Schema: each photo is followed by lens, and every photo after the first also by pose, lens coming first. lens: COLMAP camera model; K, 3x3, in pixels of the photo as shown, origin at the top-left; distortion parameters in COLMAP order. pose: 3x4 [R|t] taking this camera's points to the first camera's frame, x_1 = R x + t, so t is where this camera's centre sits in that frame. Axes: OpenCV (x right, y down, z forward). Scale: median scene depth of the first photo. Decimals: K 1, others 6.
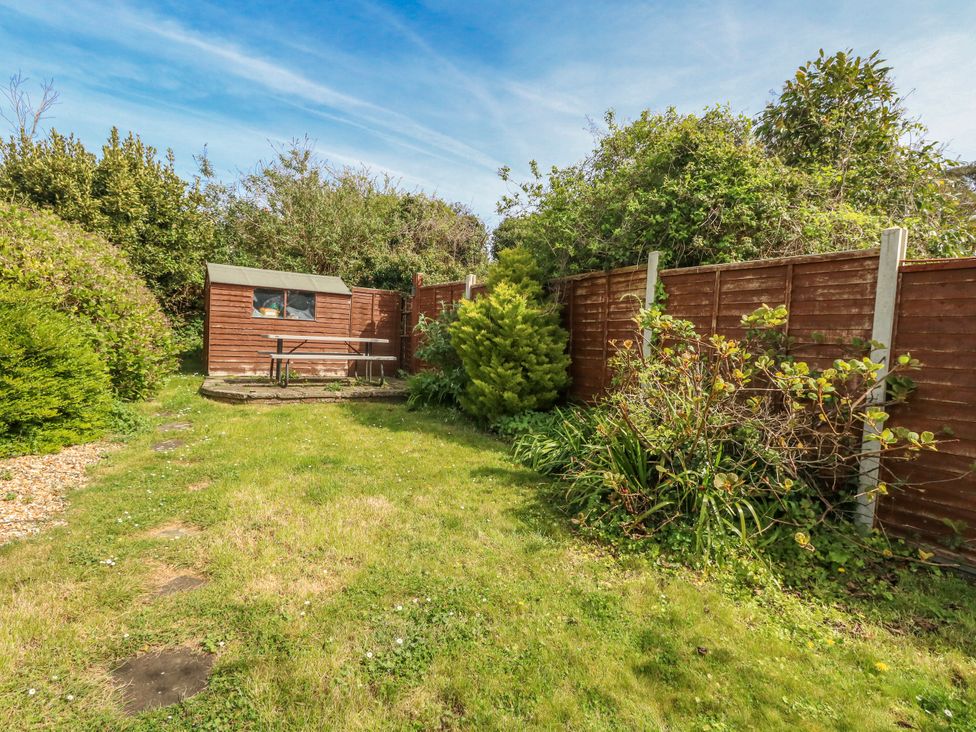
lens RADIAL K [[502.9, 0, 492.2], [0, 502.9, 359.9], [0, 0, 1]] dist [0.000547, -0.000925]
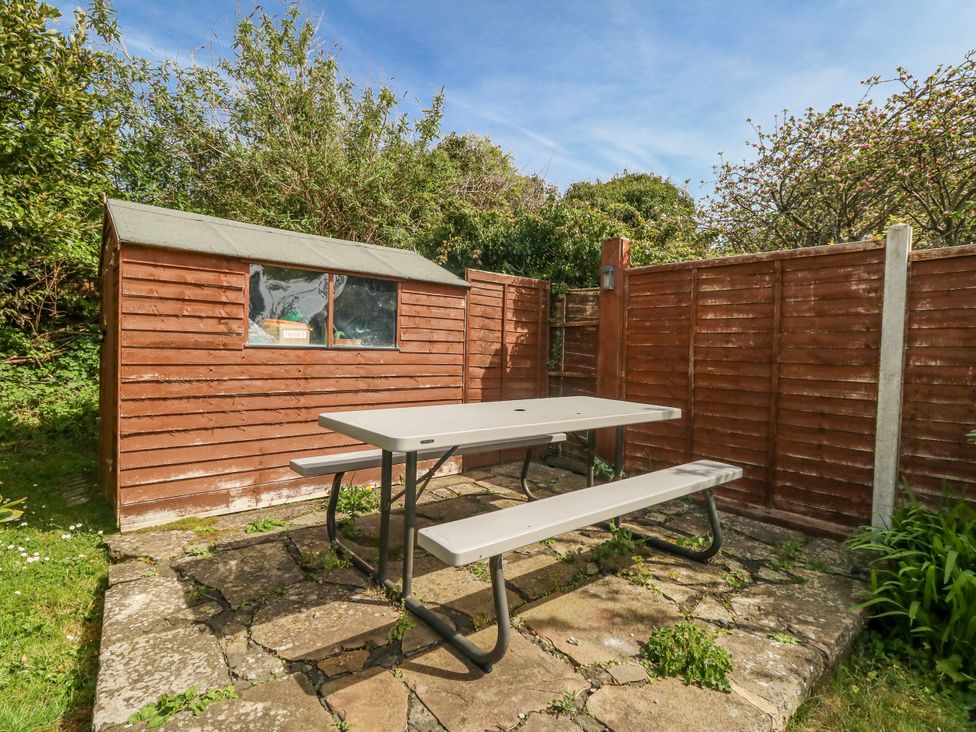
lens RADIAL K [[502.9, 0, 492.2], [0, 502.9, 359.9], [0, 0, 1]] dist [0.000547, -0.000925]
pose [[0.990363, -0.020648, 0.136945, -0.329609], [0.021619, 0.999751, -0.005608, -0.064412], [-0.136795, 0.008514, 0.990563, 0.578941]]
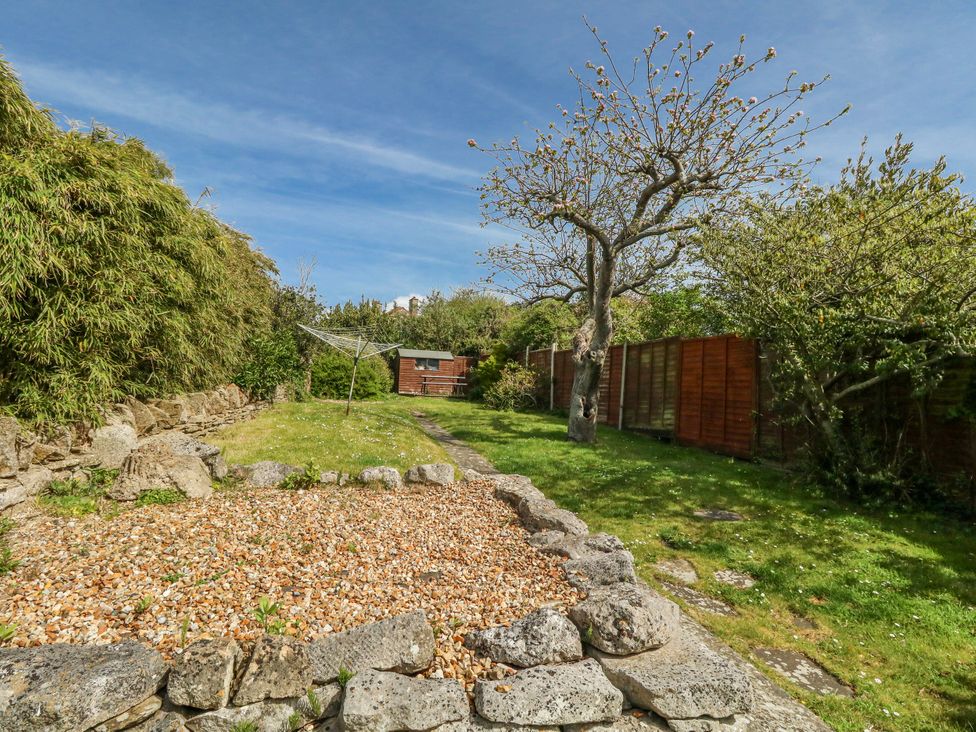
lens RADIAL K [[502.9, 0, 492.2], [0, 502.9, 359.9], [0, 0, 1]] dist [0.000547, -0.000925]
pose [[0.972705, -0.038306, -0.228860, 0.438910], [0.014959, 0.994580, -0.102891, 0.119349], [0.231561, 0.096660, 0.968007, -1.266900]]
